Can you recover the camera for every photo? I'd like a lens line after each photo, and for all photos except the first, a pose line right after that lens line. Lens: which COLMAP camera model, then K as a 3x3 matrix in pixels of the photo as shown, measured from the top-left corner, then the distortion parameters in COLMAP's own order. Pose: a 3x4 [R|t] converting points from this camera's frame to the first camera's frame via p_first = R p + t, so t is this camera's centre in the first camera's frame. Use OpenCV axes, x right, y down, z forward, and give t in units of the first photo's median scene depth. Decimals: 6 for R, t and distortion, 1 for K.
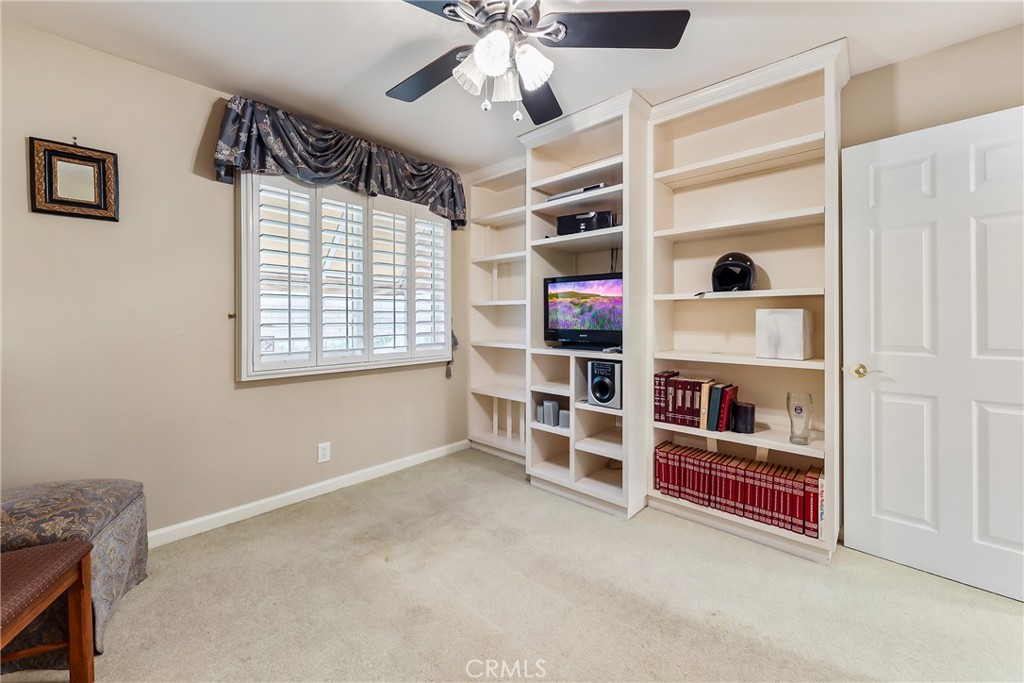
lens RADIAL K [[397.0, 0, 509.6], [0, 397.0, 322.6], [0, 0, 1]] dist [-0.003896, -0.000306]
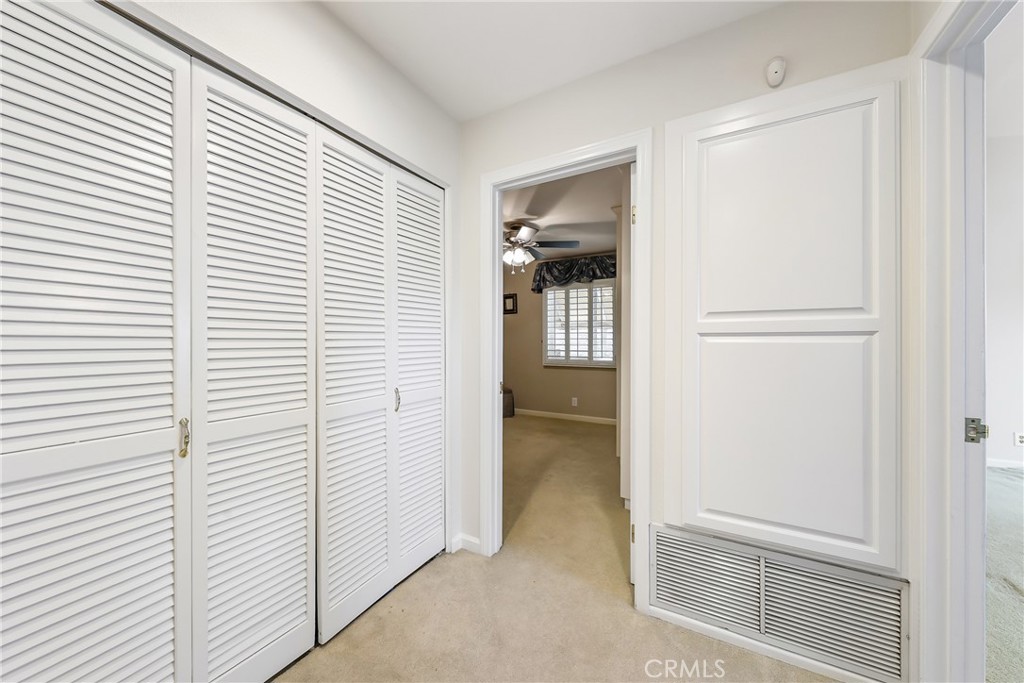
lens RADIAL K [[359.6, 0, 513.0], [0, 359.6, 340.6], [0, 0, 1]] dist [-0.002816, -0.000418]
pose [[0.232715, 0.001202, -0.972544, 1.593008], [-0.003213, 0.999995, 0.000467, -0.022217], [0.972540, 0.003016, 0.232717, 0.209484]]
